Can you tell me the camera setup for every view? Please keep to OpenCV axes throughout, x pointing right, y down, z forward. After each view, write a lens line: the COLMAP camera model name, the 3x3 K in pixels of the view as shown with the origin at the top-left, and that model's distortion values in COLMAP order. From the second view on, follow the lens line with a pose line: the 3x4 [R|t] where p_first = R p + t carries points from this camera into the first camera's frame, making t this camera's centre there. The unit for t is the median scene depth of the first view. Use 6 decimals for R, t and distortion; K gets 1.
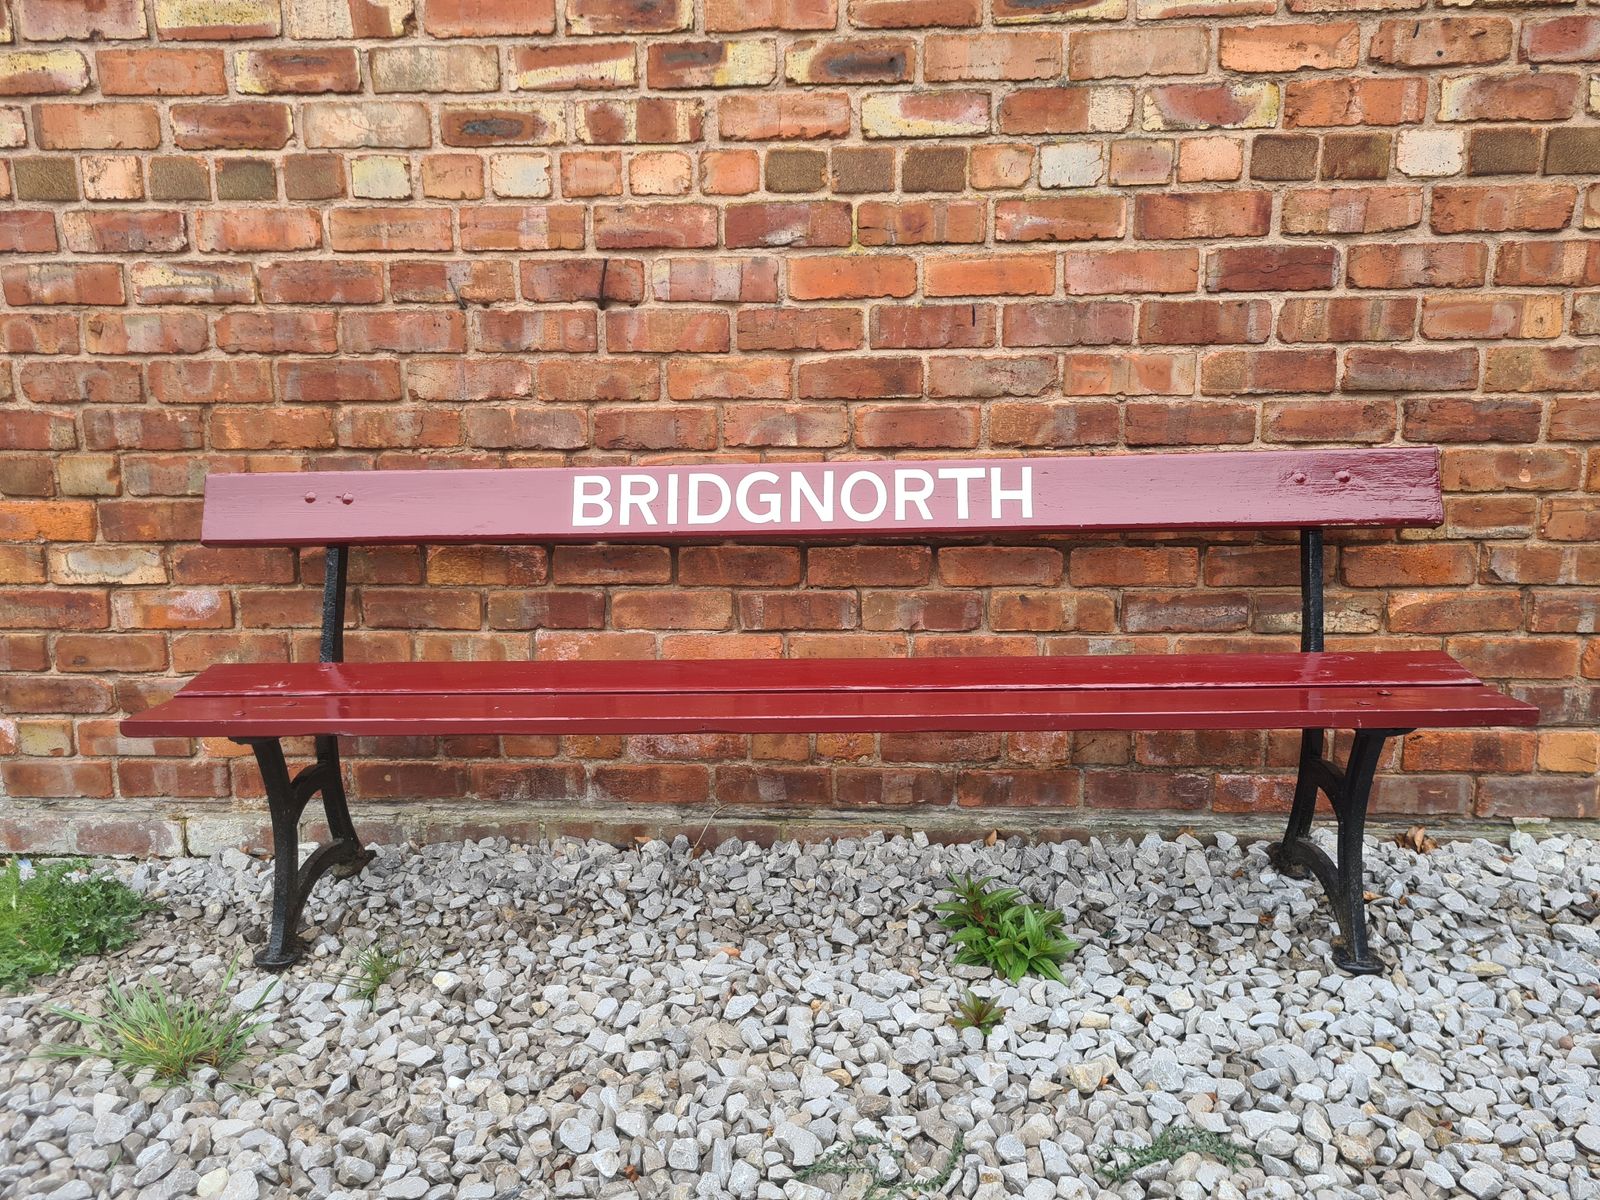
lens RADIAL K [[1205.4, 0, 772.7], [0, 1205.4, 593.8], [0, 0, 1]] dist [0.047820, -0.036870]
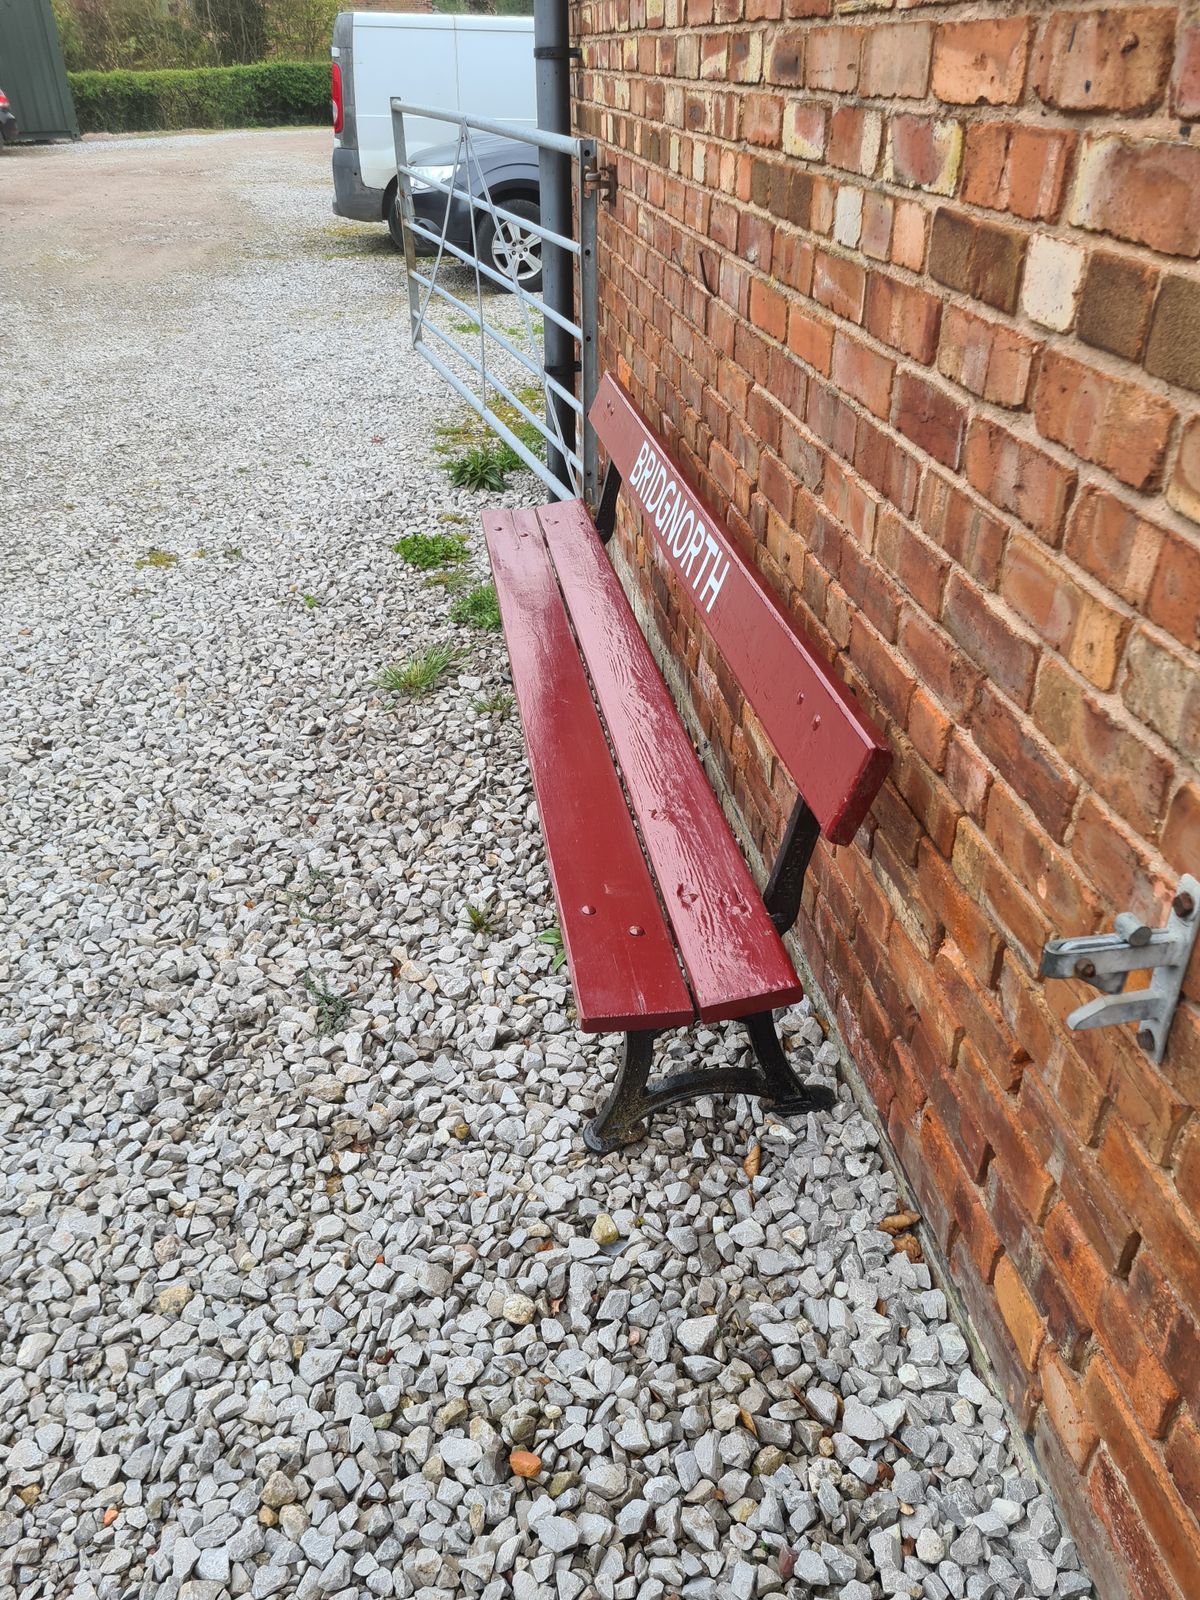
lens RADIAL K [[1205.4, 0, 600.3], [0, 1205.4, 804.2], [0, 0, 1]] dist [0.047820, -0.036870]
pose [[0.196490, 0.524304, -0.828551, 1.035859], [-0.179257, 0.849991, 0.495361, -0.380304], [0.963981, 0.051190, 0.260999, 0.640717]]
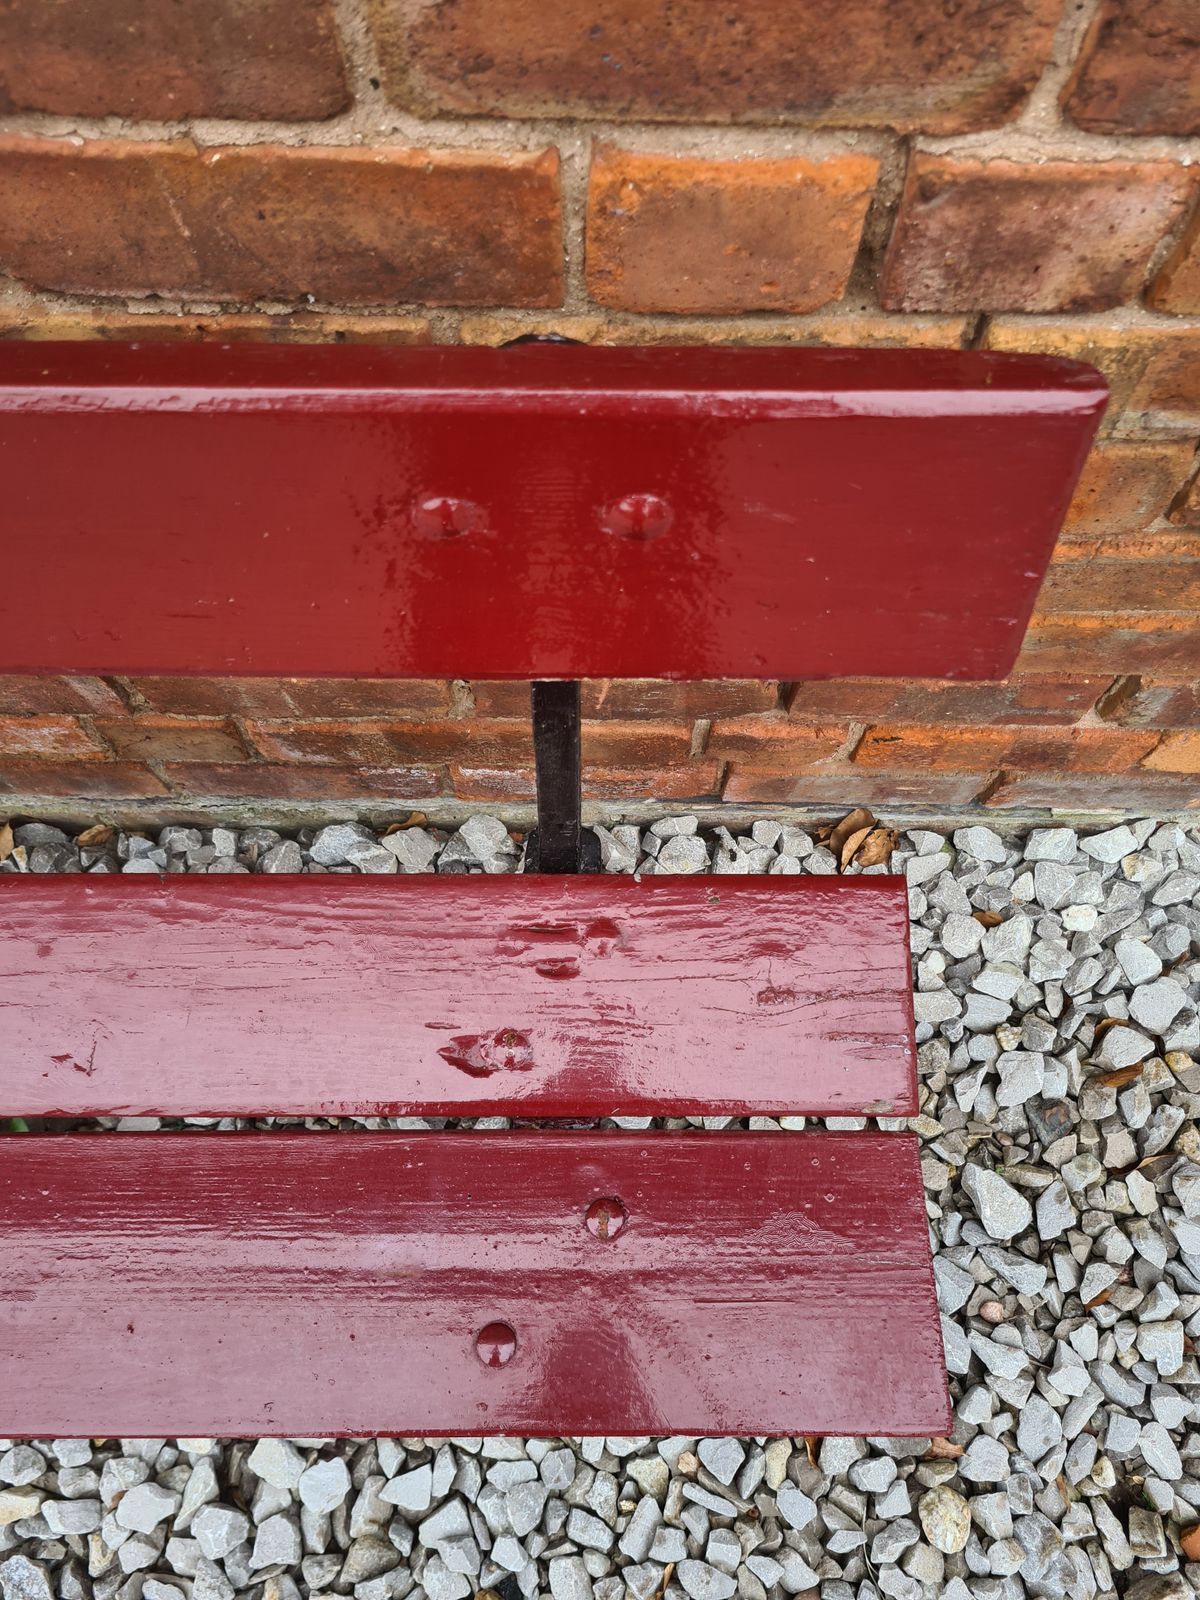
lens RADIAL K [[1205.4, 0, 617.2], [0, 1205.4, 778.7], [0, 0, 1]] dist [0.047820, -0.036870]
pose [[0.998002, -0.035623, 0.052189, 0.429066], [-0.024913, 0.537198, 0.843088, -0.238763], [-0.058069, -0.842704, 0.535237, 0.802983]]
